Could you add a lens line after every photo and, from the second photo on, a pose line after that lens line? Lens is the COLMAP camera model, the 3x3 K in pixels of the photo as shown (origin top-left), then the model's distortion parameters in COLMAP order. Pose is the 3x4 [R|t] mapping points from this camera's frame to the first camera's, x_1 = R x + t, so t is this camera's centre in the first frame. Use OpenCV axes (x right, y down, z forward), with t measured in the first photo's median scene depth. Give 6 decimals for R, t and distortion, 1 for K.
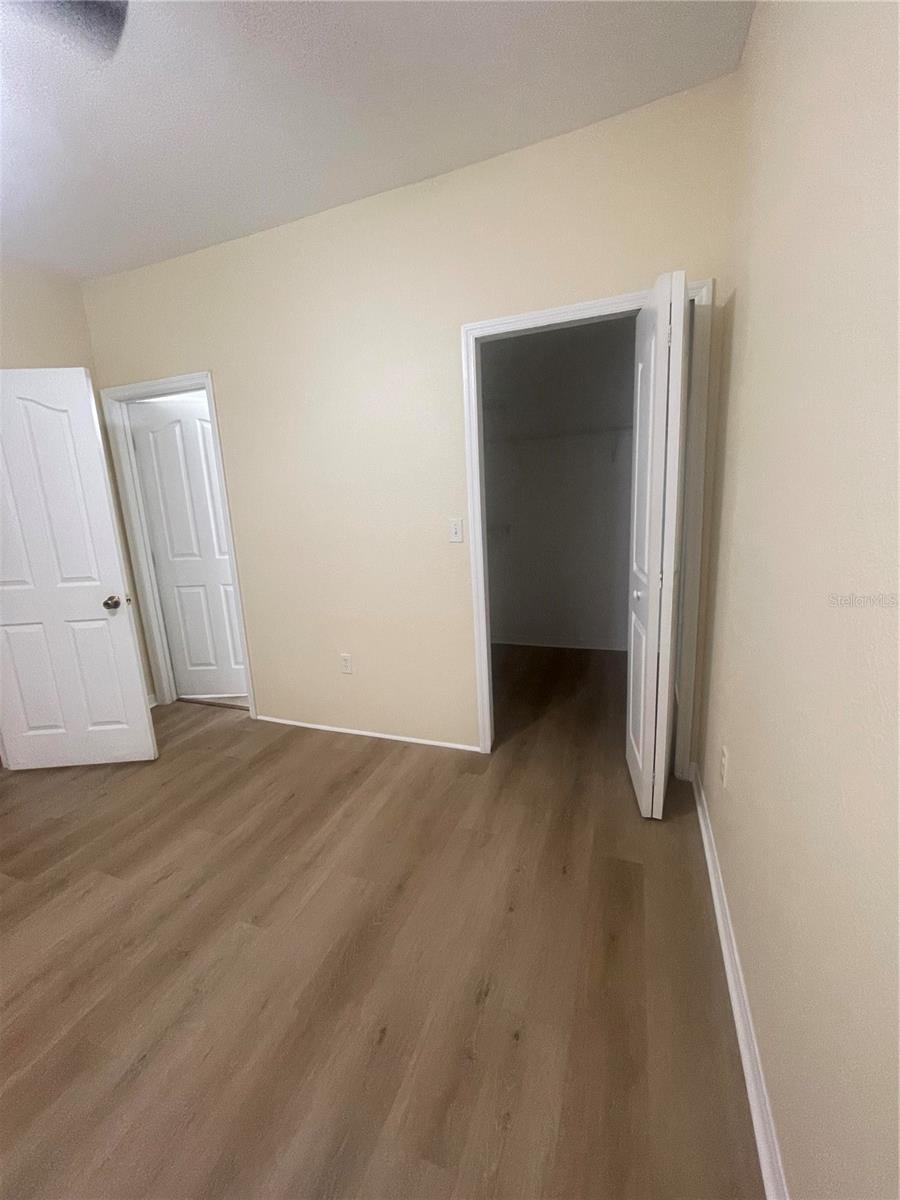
lens RADIAL K [[485.0, 0, 445.8], [0, 485.0, 595.4], [0, 0, 1]] dist [-0.003239, 0.001680]
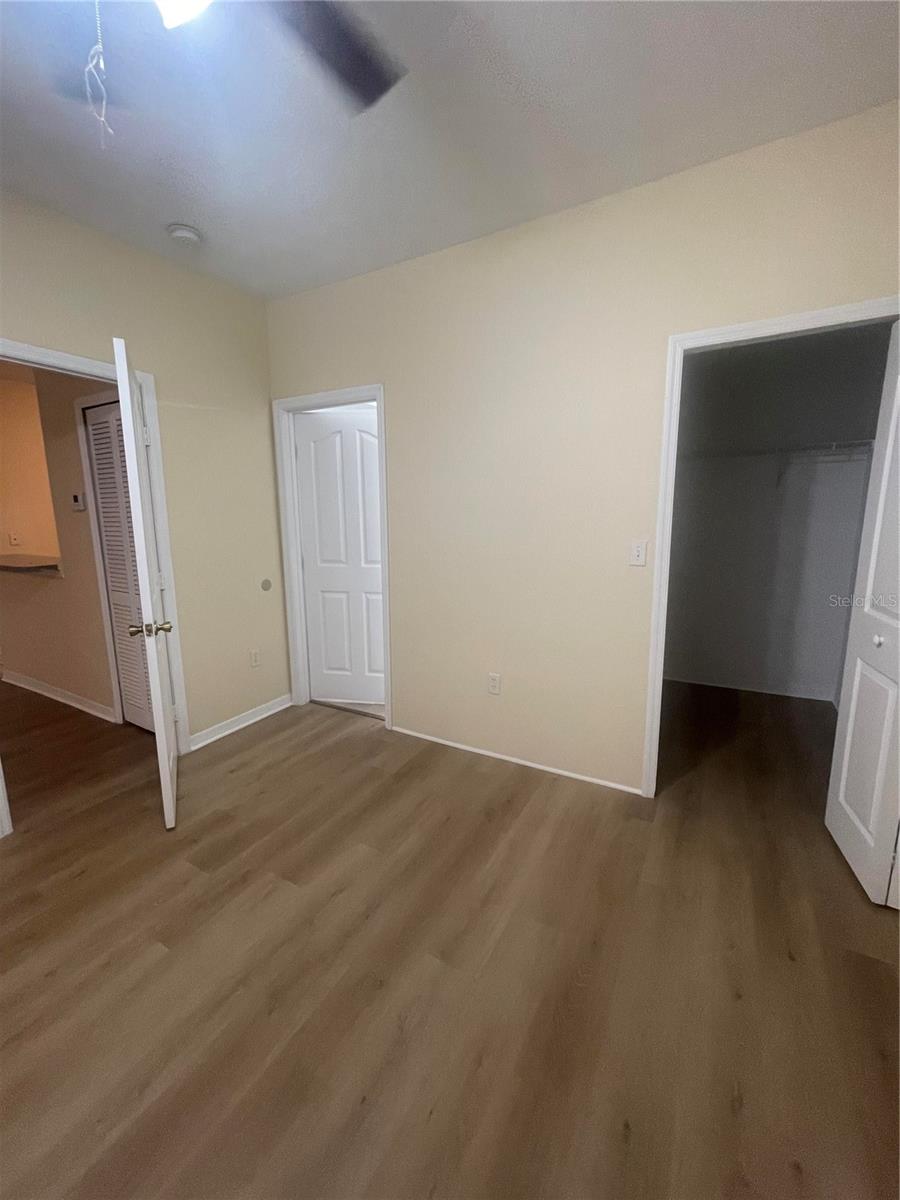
lens RADIAL K [[485.0, 0, 457.8], [0, 485.0, 597.0], [0, 0, 1]] dist [-0.003239, 0.001680]
pose [[0.987858, 0.073203, -0.137030, -0.164717], [-0.078146, 0.996458, -0.031045, 0.005078], [0.134273, 0.041376, 0.990080, 0.029471]]
